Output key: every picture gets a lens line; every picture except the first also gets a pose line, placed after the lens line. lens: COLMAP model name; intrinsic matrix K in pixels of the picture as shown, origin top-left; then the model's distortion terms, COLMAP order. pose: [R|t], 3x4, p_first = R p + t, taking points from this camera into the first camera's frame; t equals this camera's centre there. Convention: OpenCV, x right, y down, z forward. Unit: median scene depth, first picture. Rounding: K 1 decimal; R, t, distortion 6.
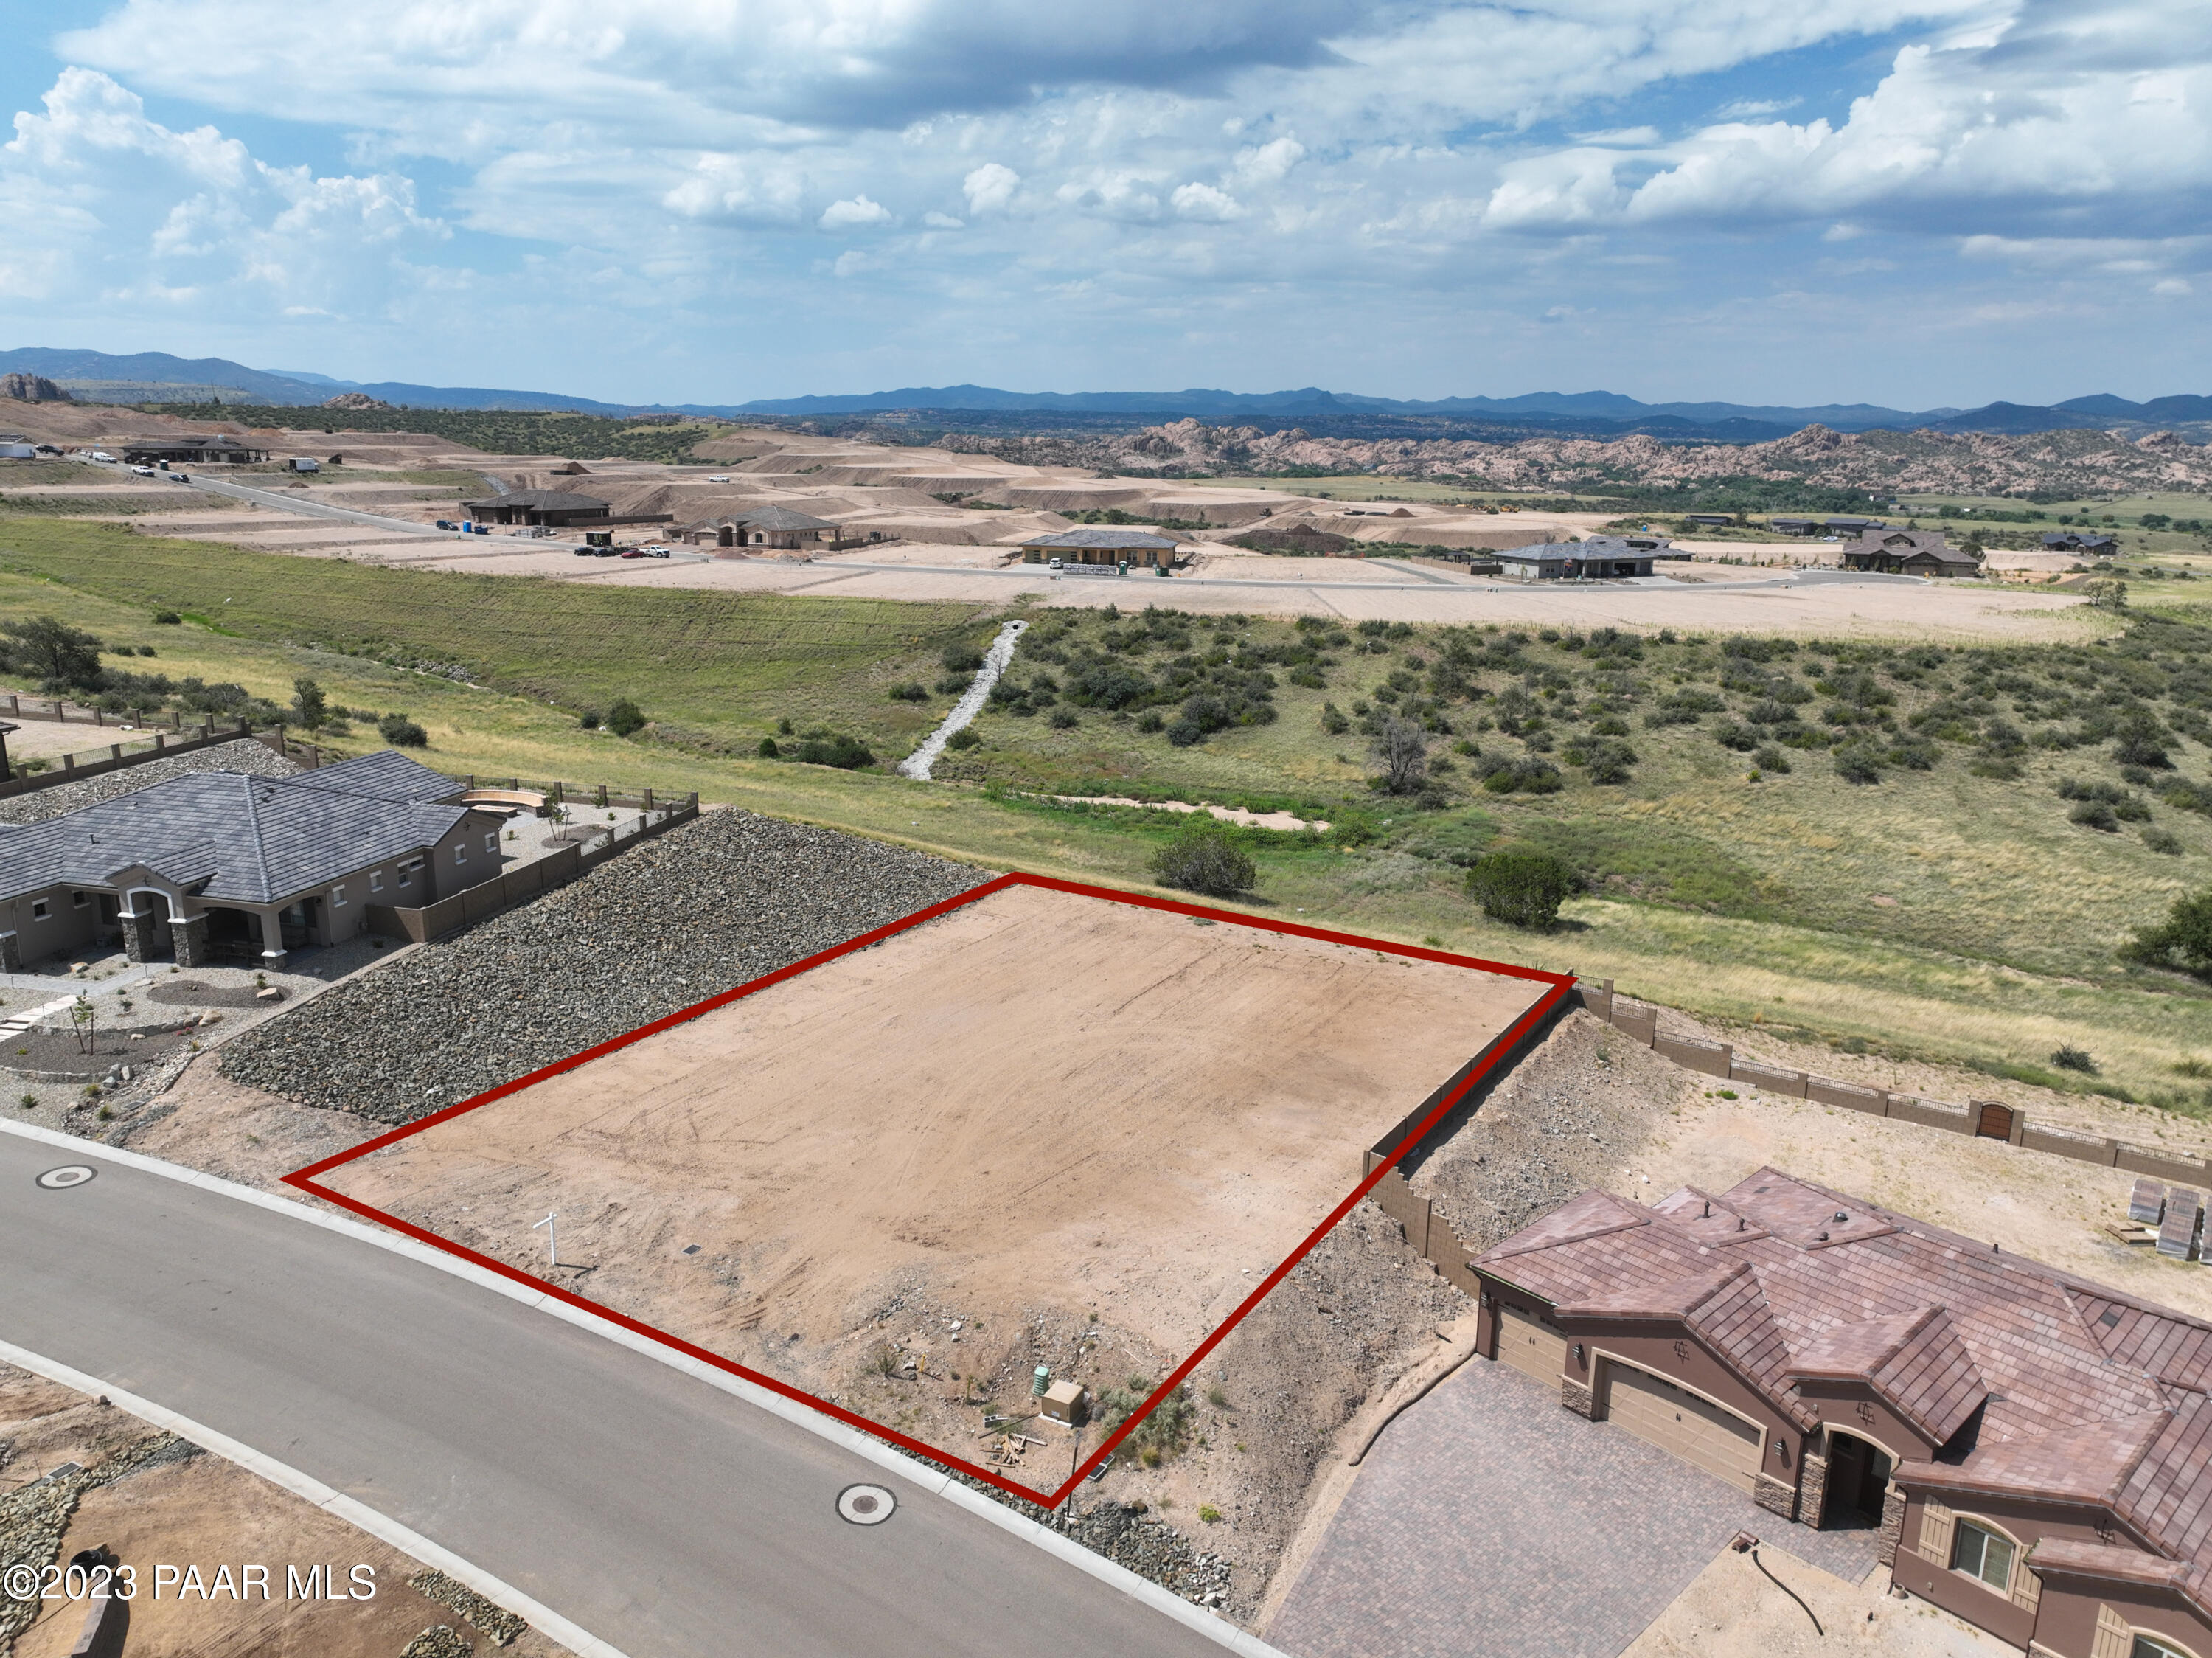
lens RADIAL K [[1560.4, 0, 1110.2], [0, 1560.4, 822.7], [0, 0, 1]] dist [-0.001283, 0.012915]
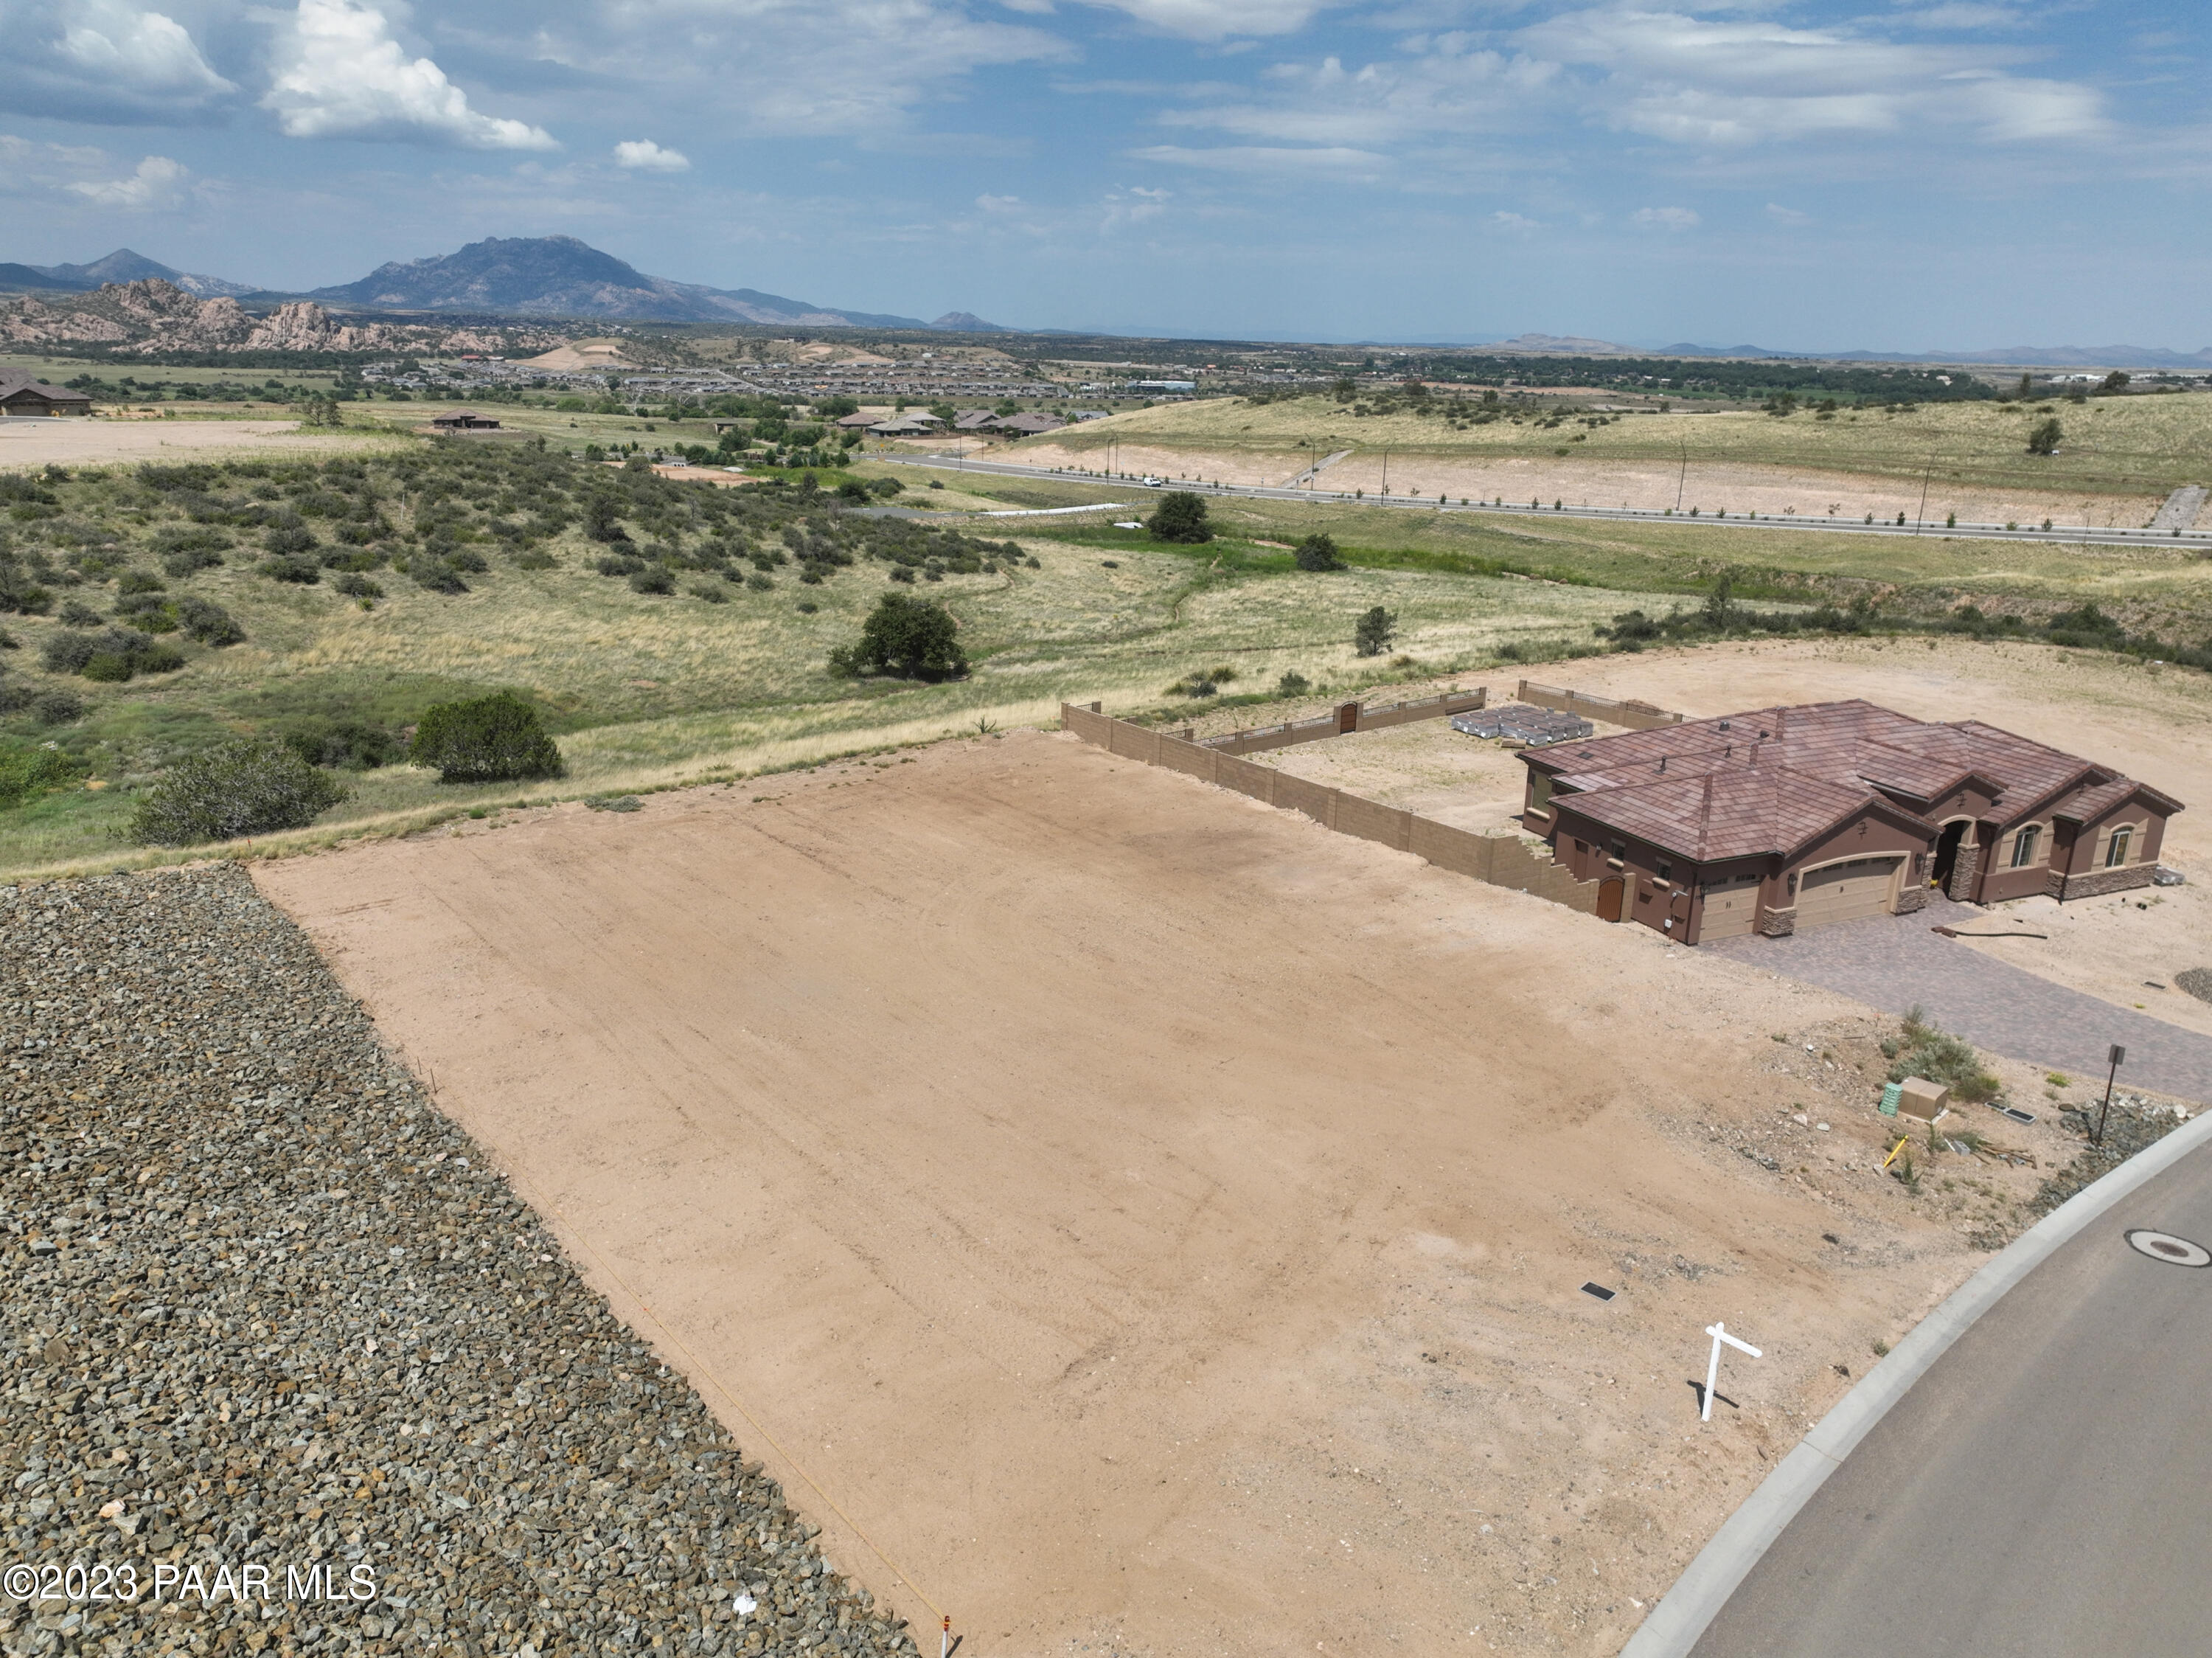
lens RADIAL K [[1554.1, 0, 1108.4], [0, 1554.1, 826.2], [0, 0, 1]] dist [-0.007014, 0.025256]
pose [[0.329474, -0.289130, 0.898805, -0.232799], [0.215627, 0.949842, 0.226505, -0.017188], [-0.919213, 0.119180, 0.375293, 0.272954]]
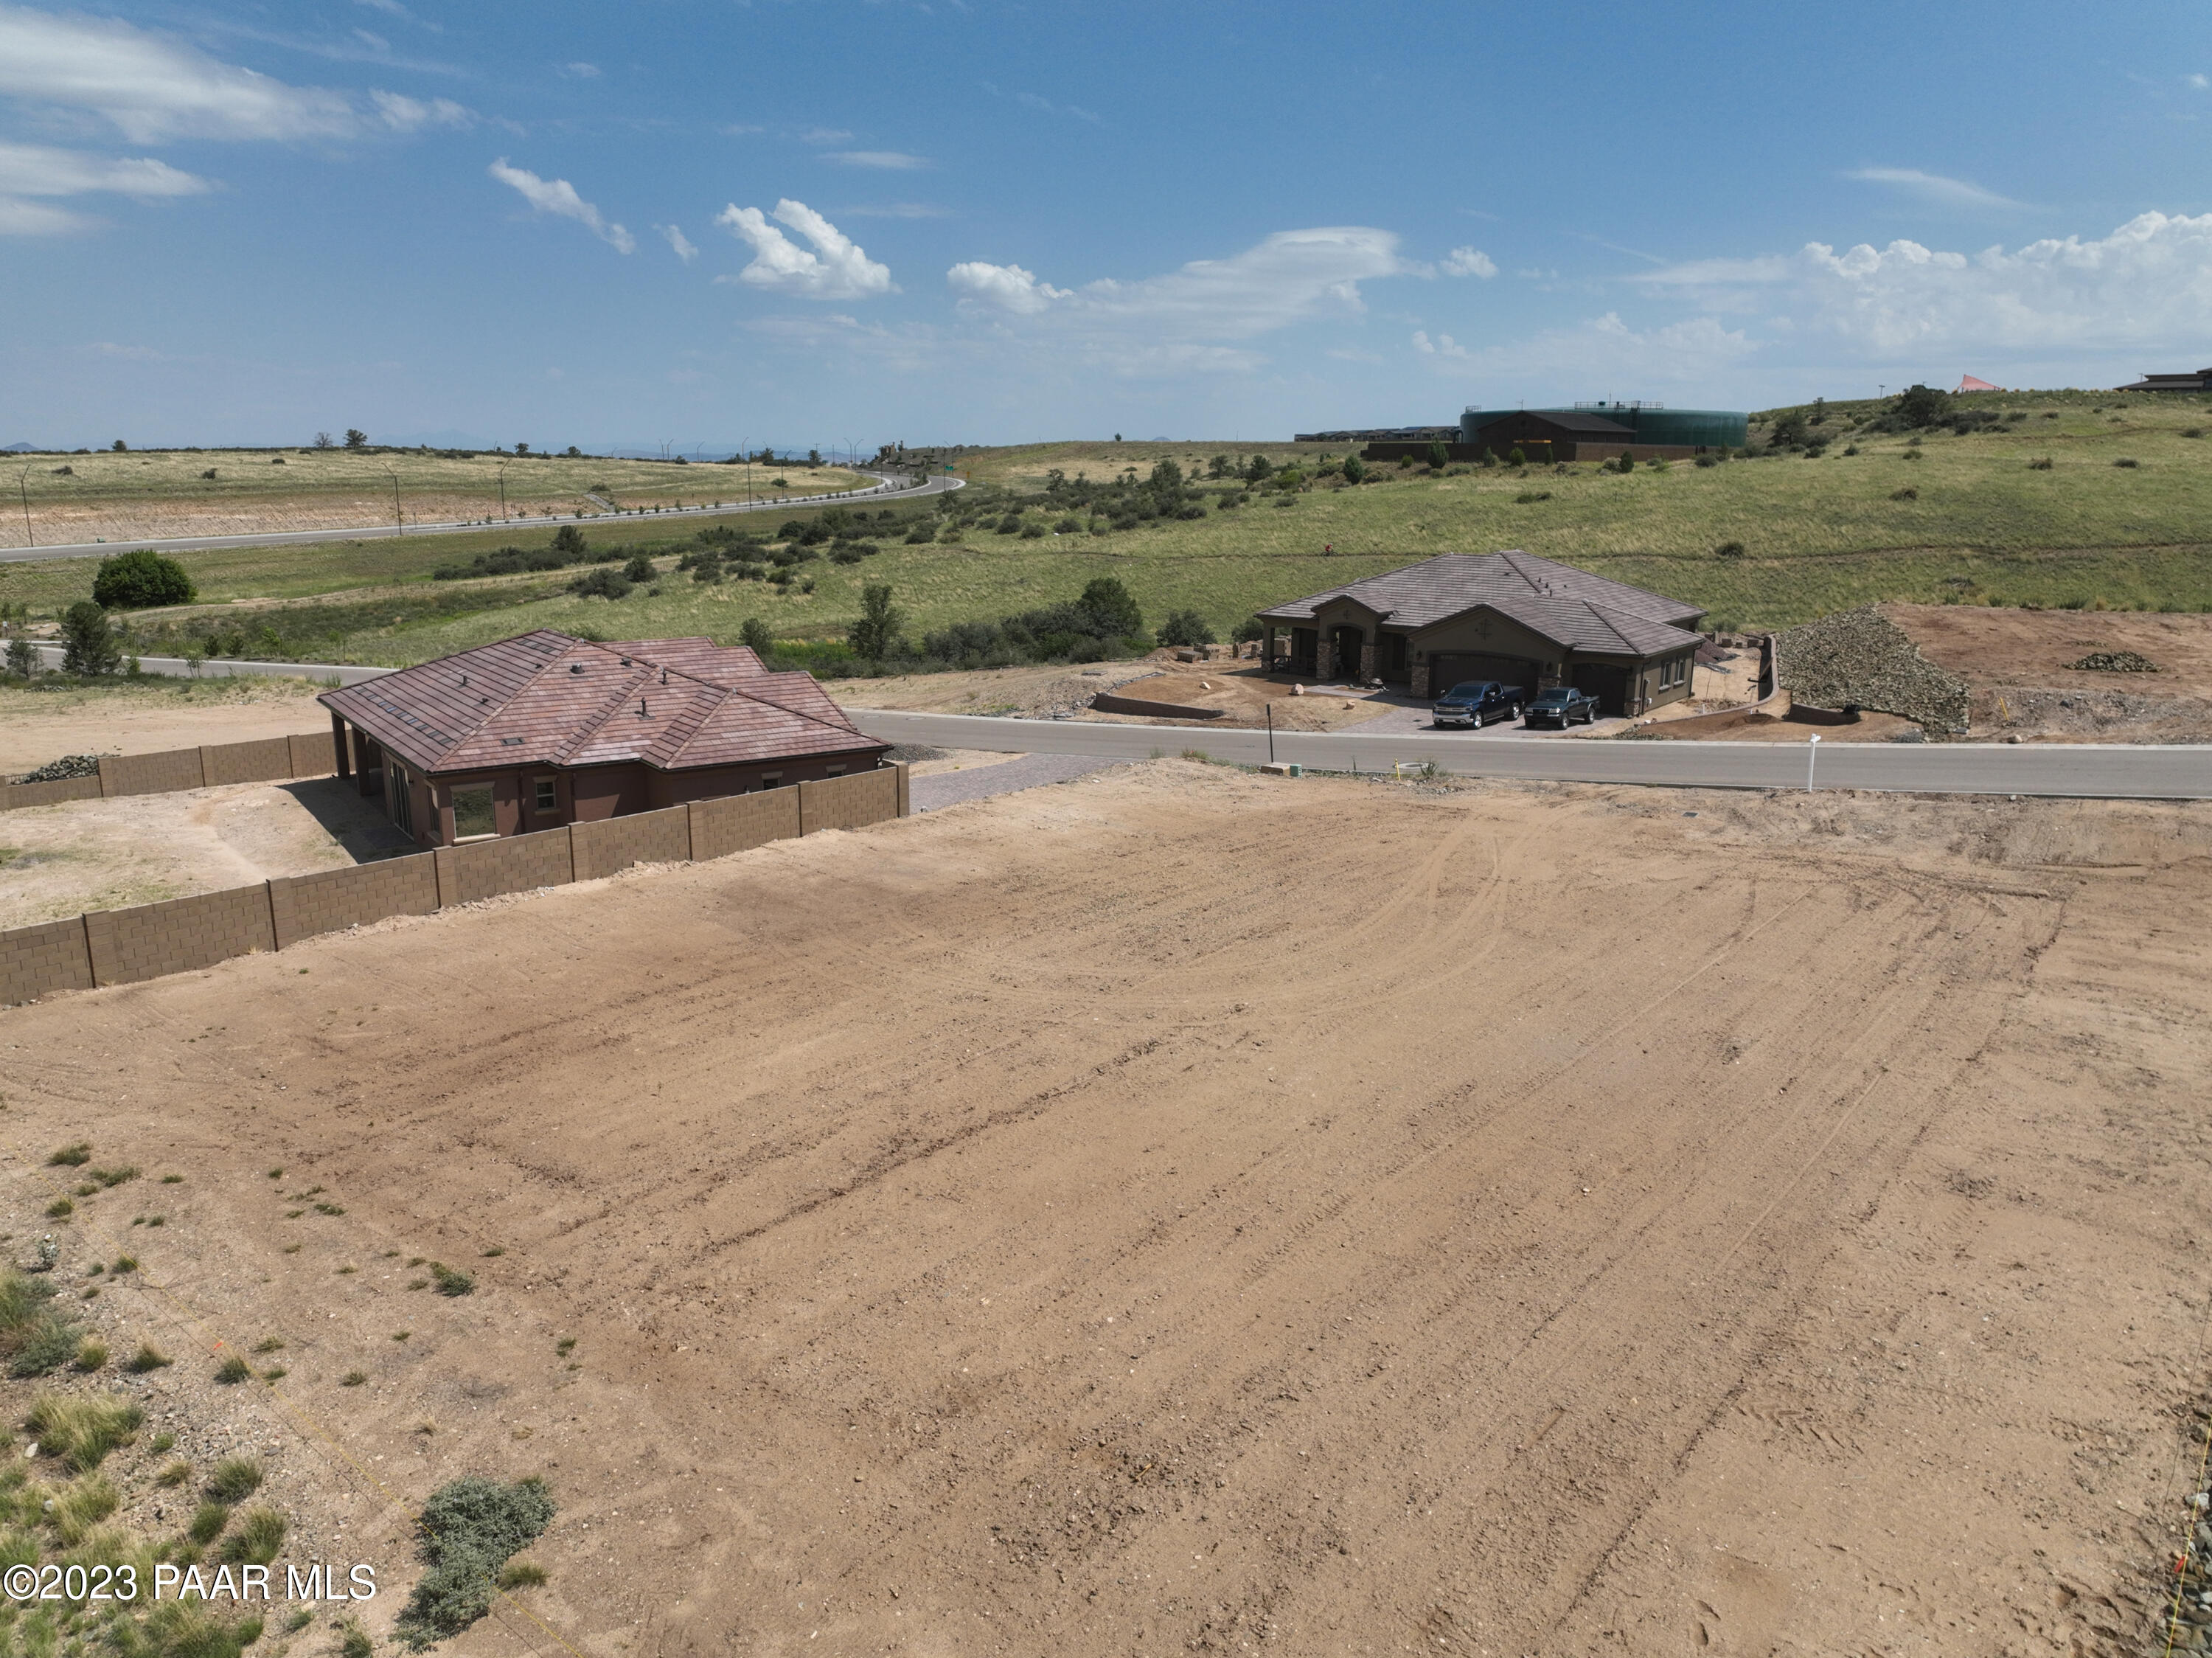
lens RADIAL K [[1555.6, 0, 1106.0], [0, 1555.6, 829.0], [0, 0, 1]] dist [-0.009540, 0.032186]
pose [[-0.991309, -0.049993, 0.121685, -0.012207], [0.011267, 0.889317, 0.457152, -0.040280], [-0.131071, 0.454550, -0.881025, 0.541871]]
